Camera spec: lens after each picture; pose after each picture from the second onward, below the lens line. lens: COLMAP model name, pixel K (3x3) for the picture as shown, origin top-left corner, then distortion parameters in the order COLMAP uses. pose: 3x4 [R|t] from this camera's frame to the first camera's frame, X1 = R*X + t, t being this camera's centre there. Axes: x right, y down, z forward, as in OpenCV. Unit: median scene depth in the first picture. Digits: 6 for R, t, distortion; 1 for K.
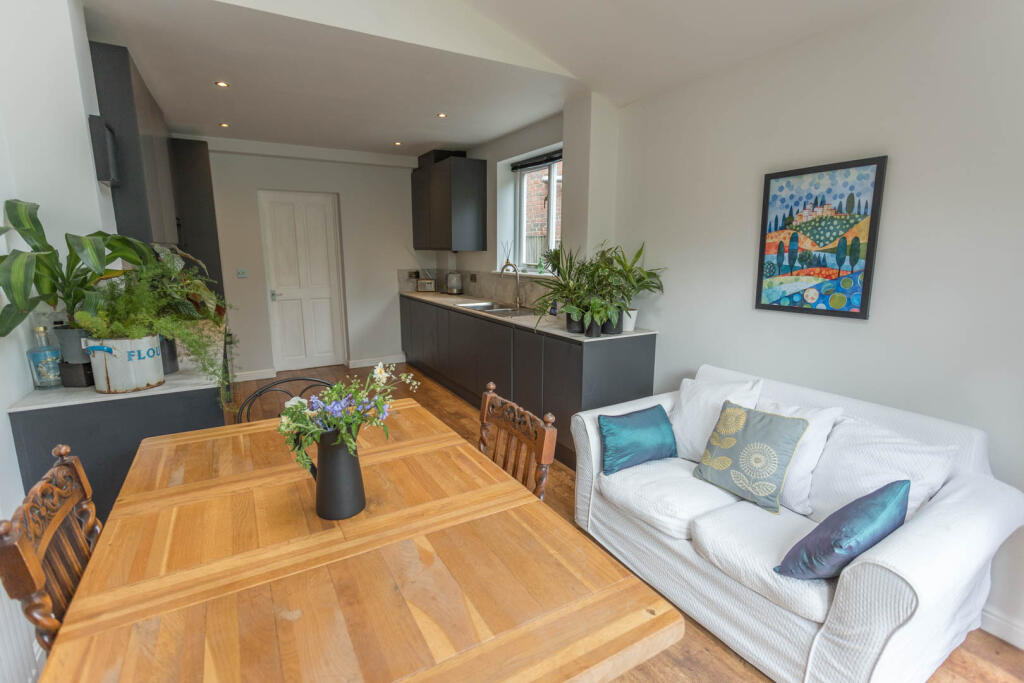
lens RADIAL K [[481.7, 0, 509.1], [0, 481.7, 340.9], [0, 0, 1]] dist [0.001160, 0.000349]
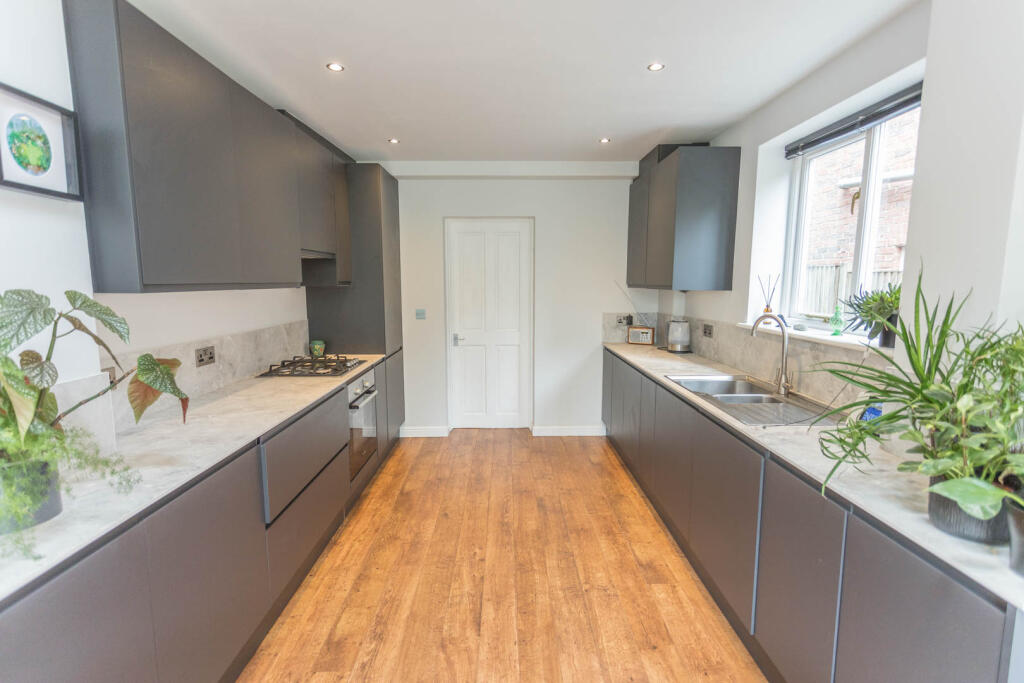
lens RADIAL K [[481.7, 0, 509.1], [0, 481.7, 340.9], [0, 0, 1]] dist [0.001160, 0.000349]
pose [[0.873871, 0.059418, -0.482513, 0.007038], [-0.091001, 0.994952, -0.042289, -0.071582], [0.477565, 0.080865, 0.874867, 0.331545]]
